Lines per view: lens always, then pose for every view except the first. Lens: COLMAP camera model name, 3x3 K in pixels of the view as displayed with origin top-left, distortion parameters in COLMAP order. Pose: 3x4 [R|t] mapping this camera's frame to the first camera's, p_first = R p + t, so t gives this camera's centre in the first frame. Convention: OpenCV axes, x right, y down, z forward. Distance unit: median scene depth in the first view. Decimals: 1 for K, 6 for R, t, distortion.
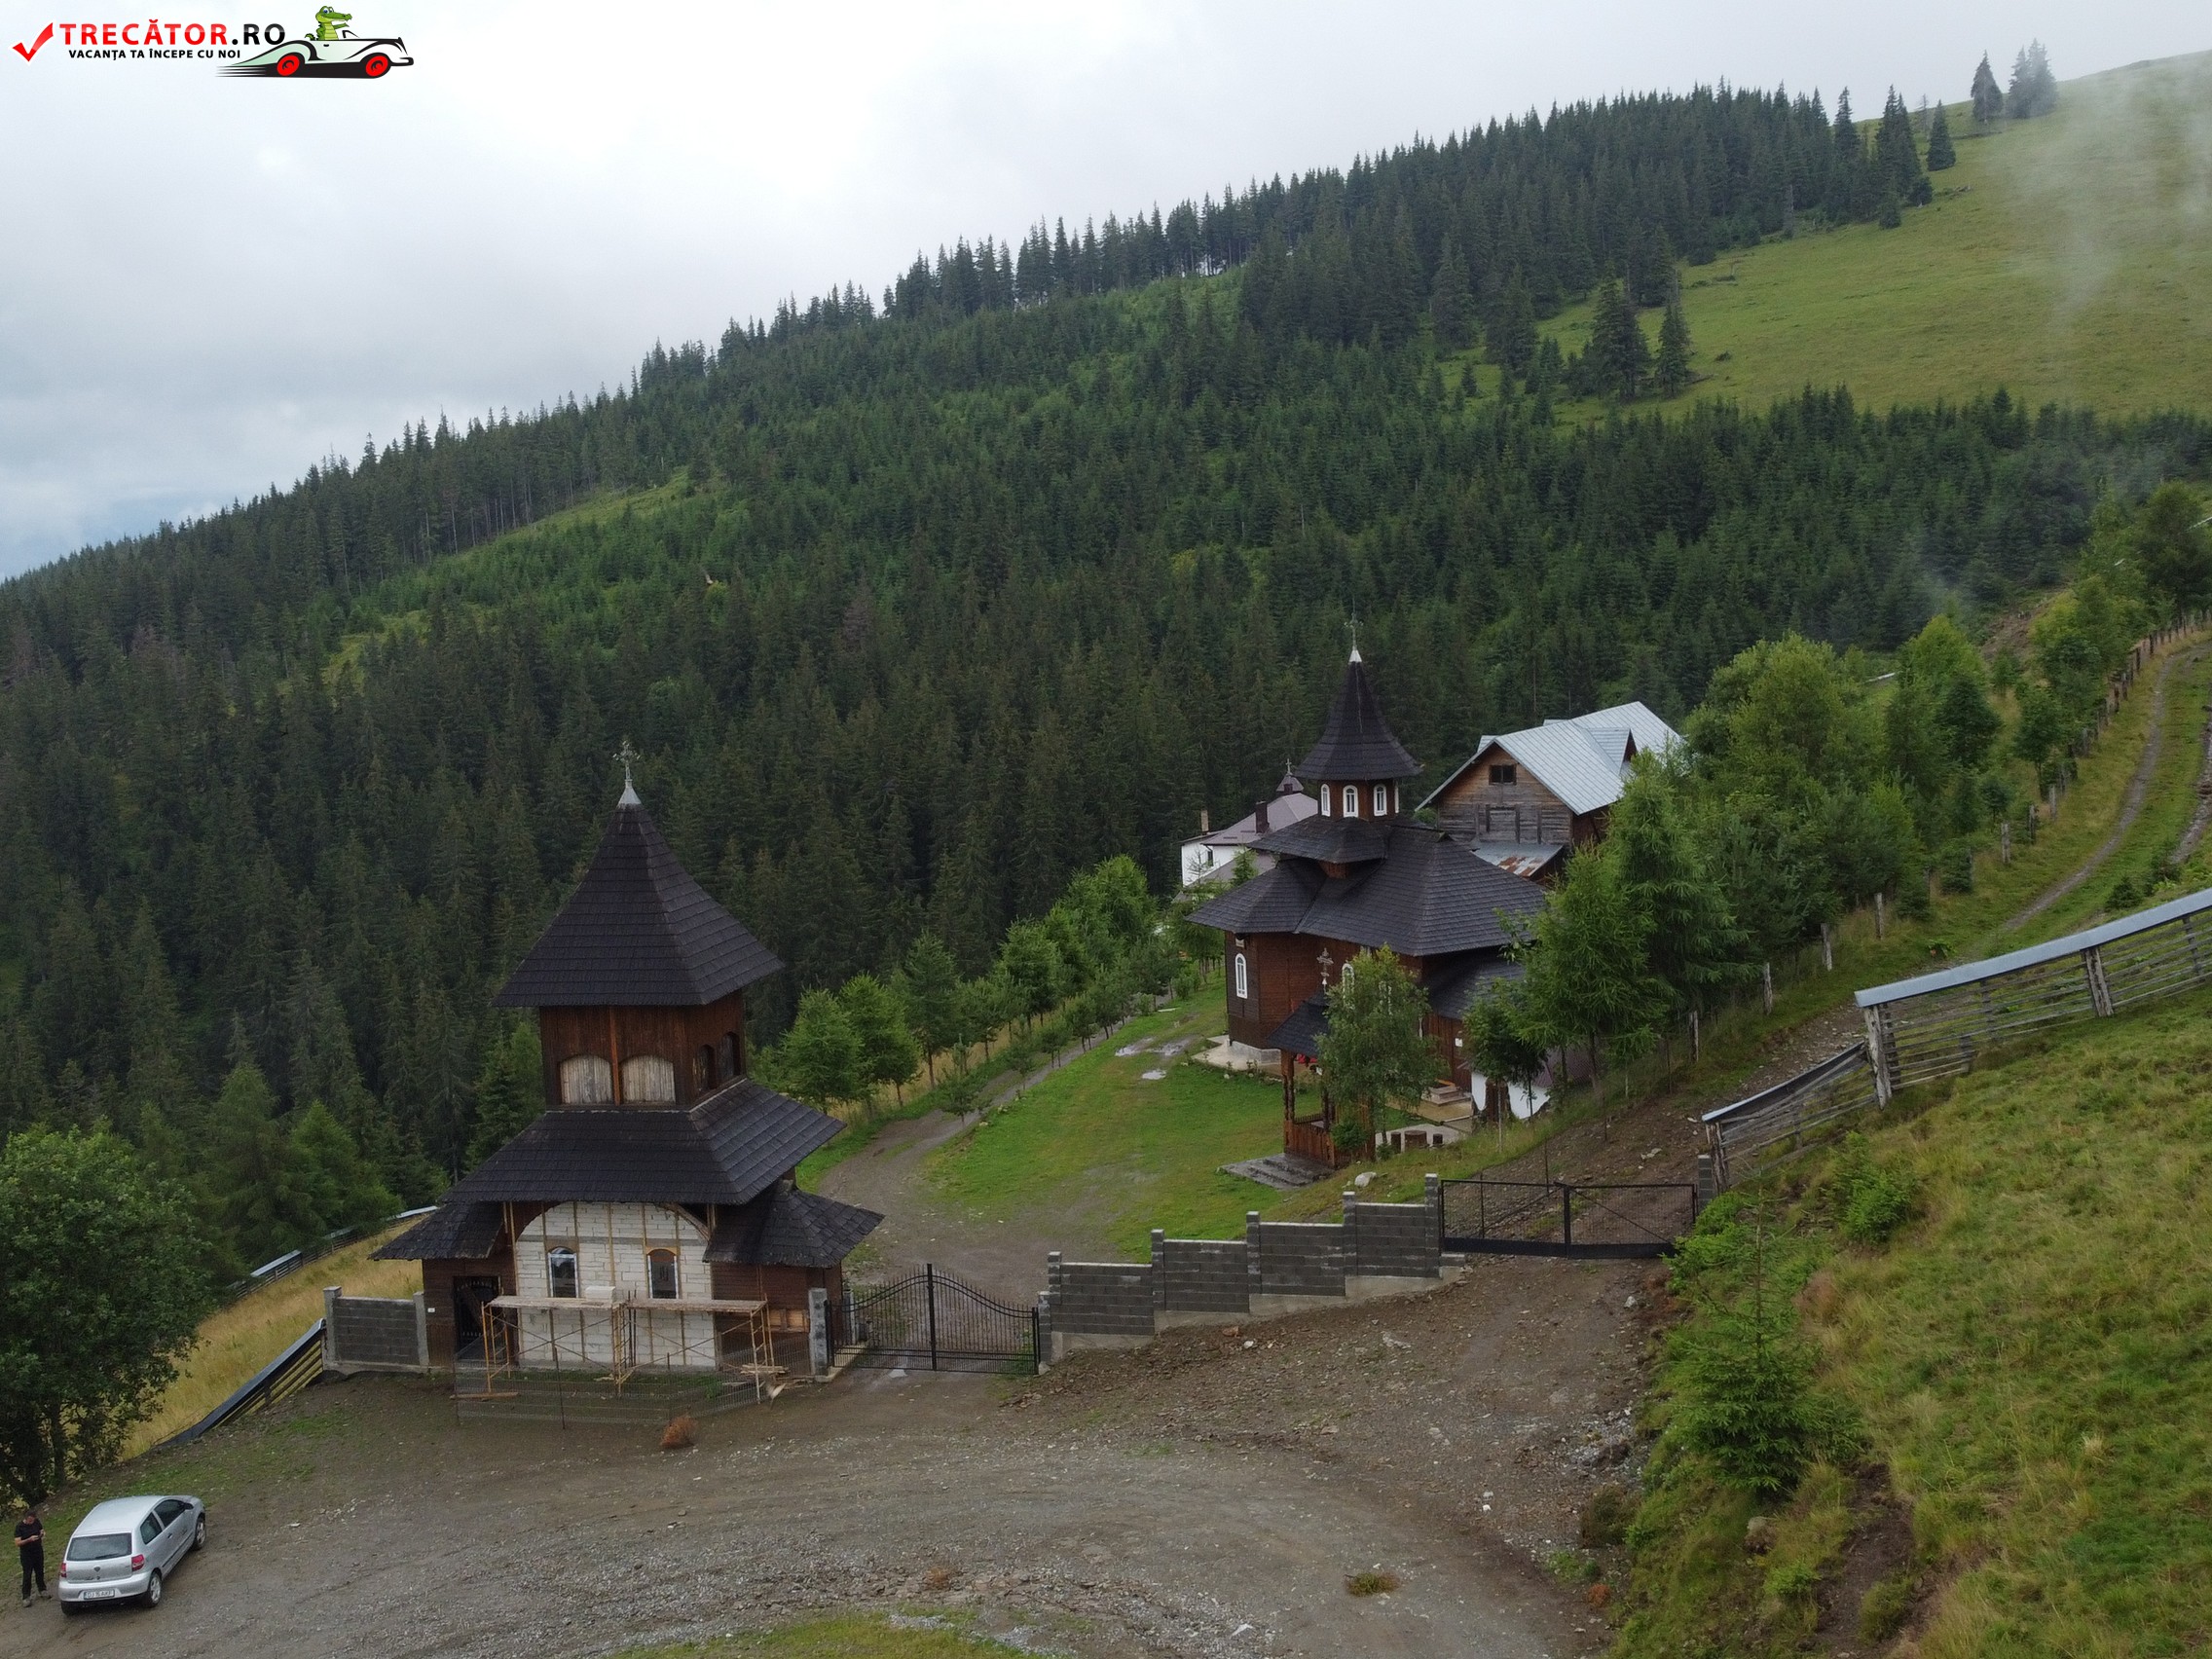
lens RADIAL K [[2209.8, 0, 1106.0], [0, 2209.8, 829.5], [0, 0, 1]] dist [-0.004517, -0.007801]
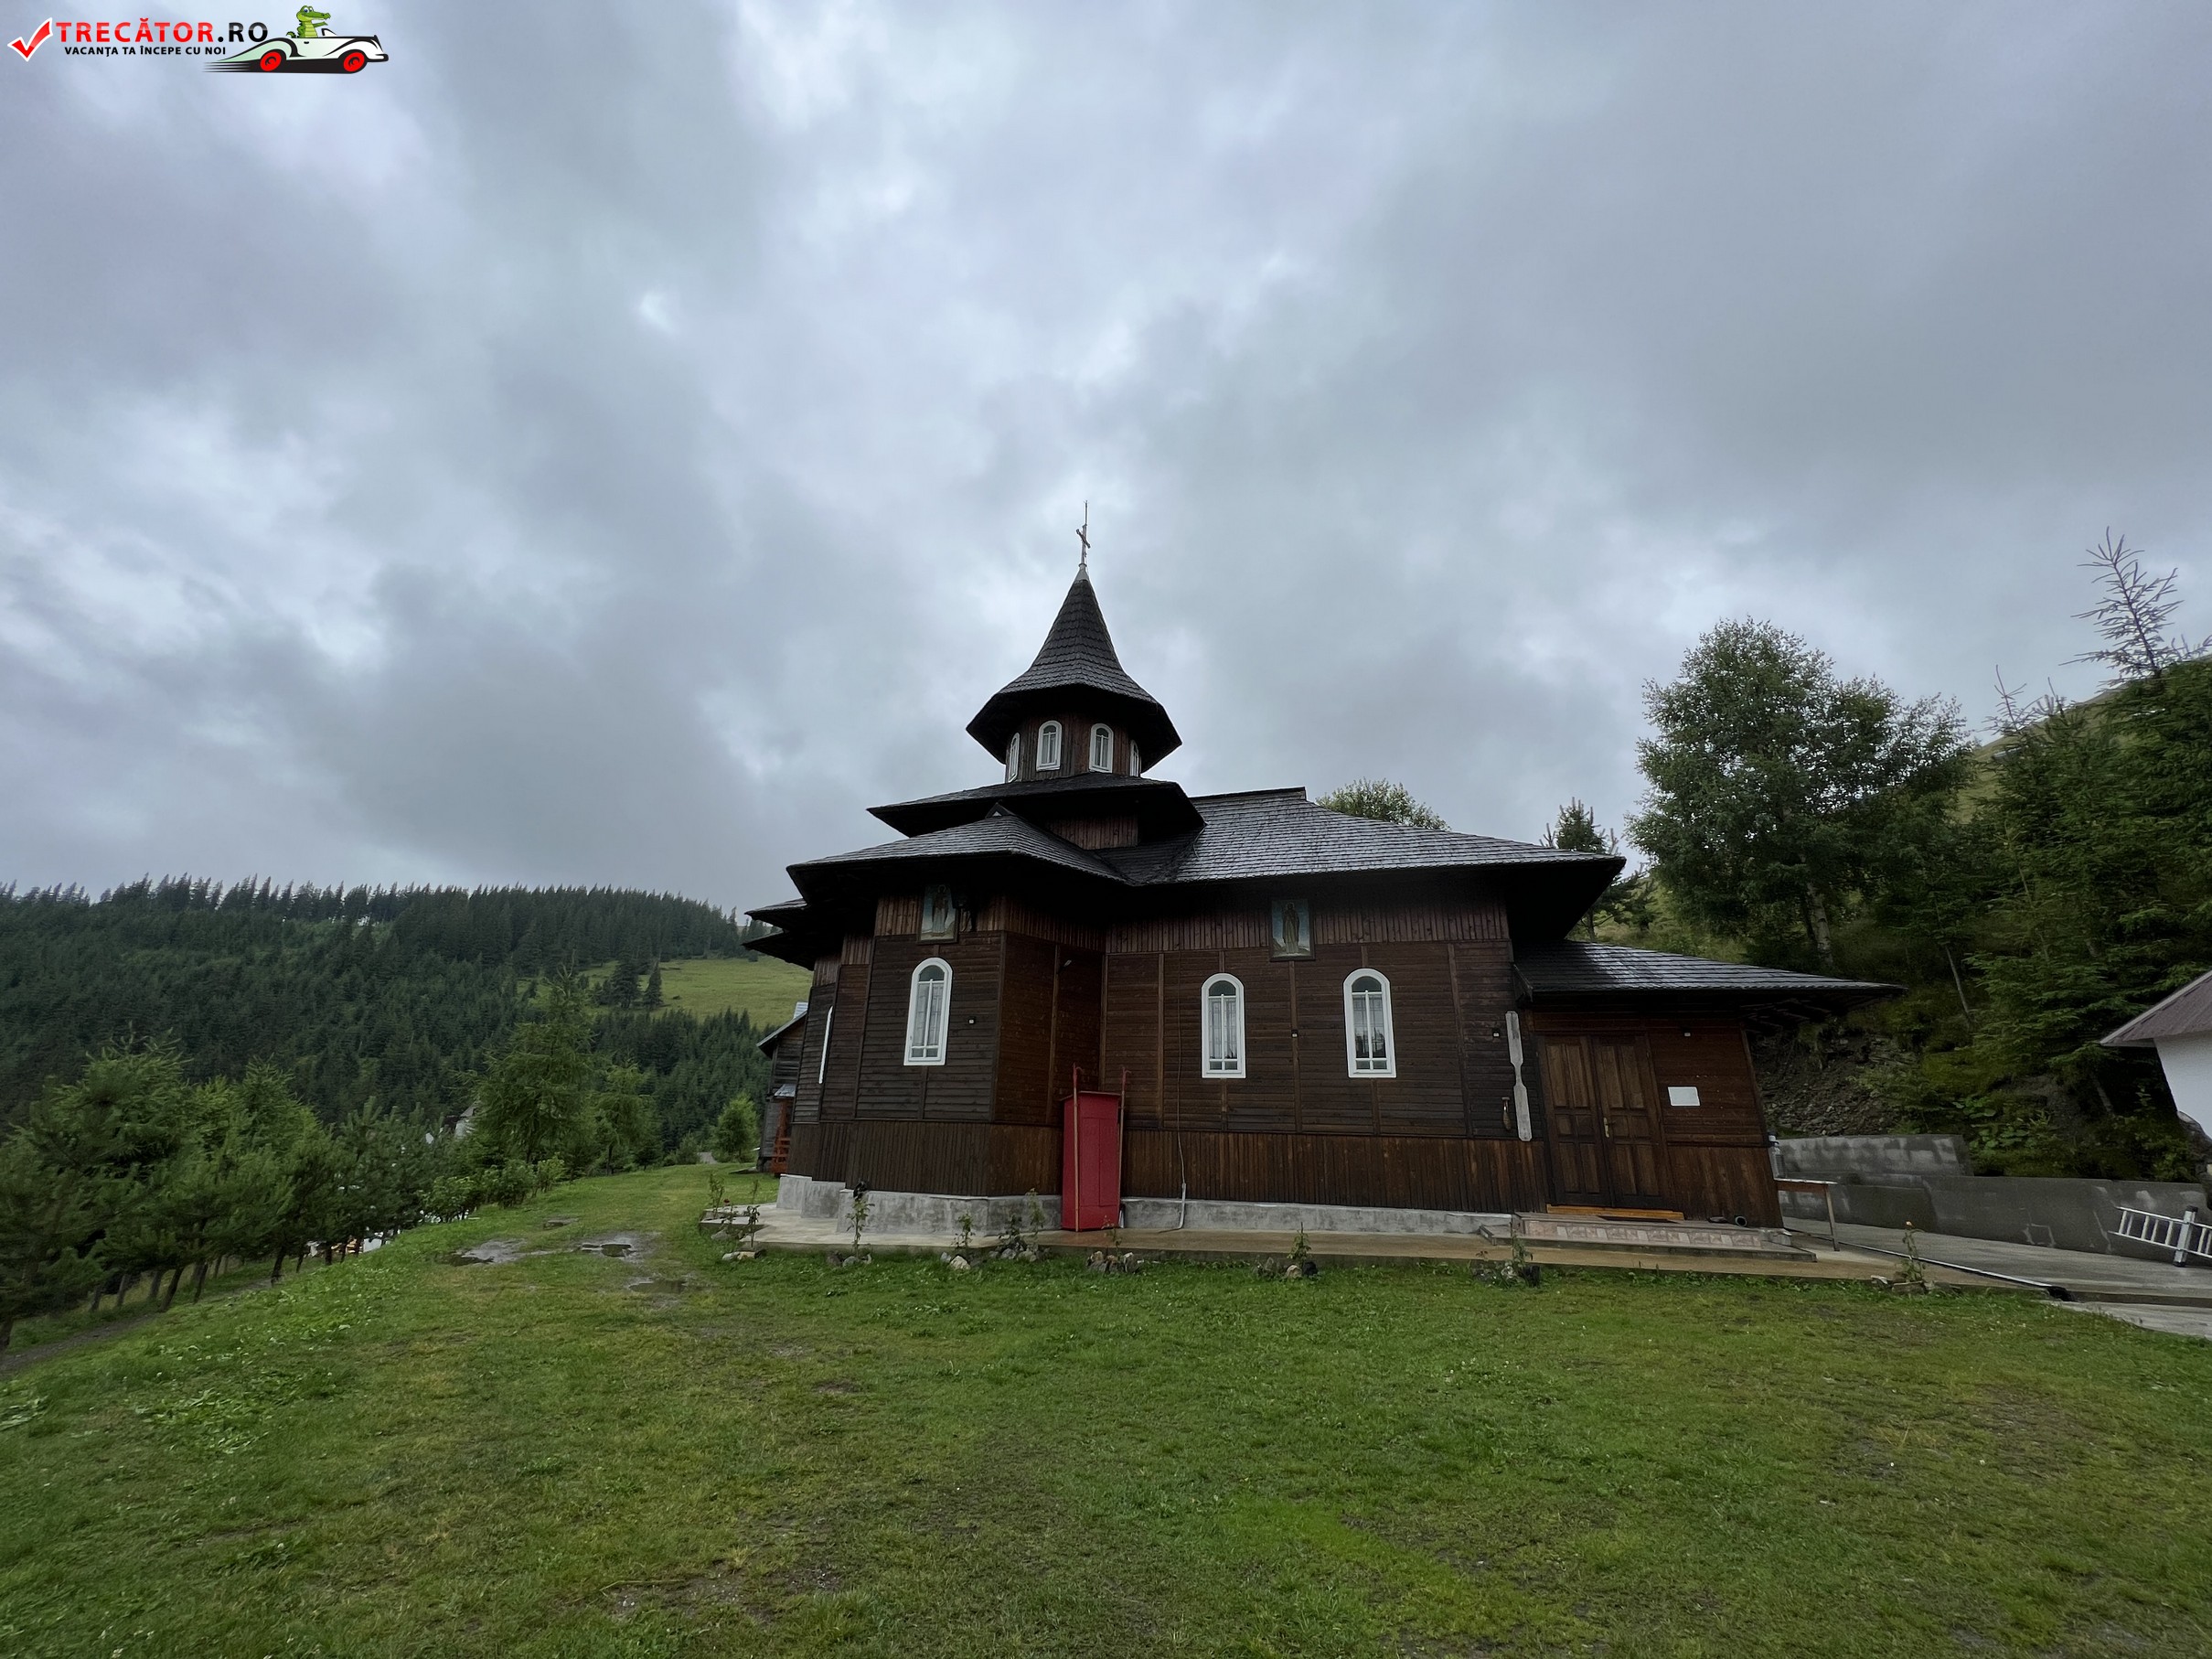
lens RADIAL K [[880.4, 0, 1104.7], [0, 880.4, 836.8], [0, 0, 1]] dist [-0.001316, 0.000358]
pose [[0.714320, 0.287271, 0.638139, -0.004311], [0.026186, 0.900253, -0.434579, 0.023812], [-0.699329, 0.327139, 0.635547, 0.184414]]
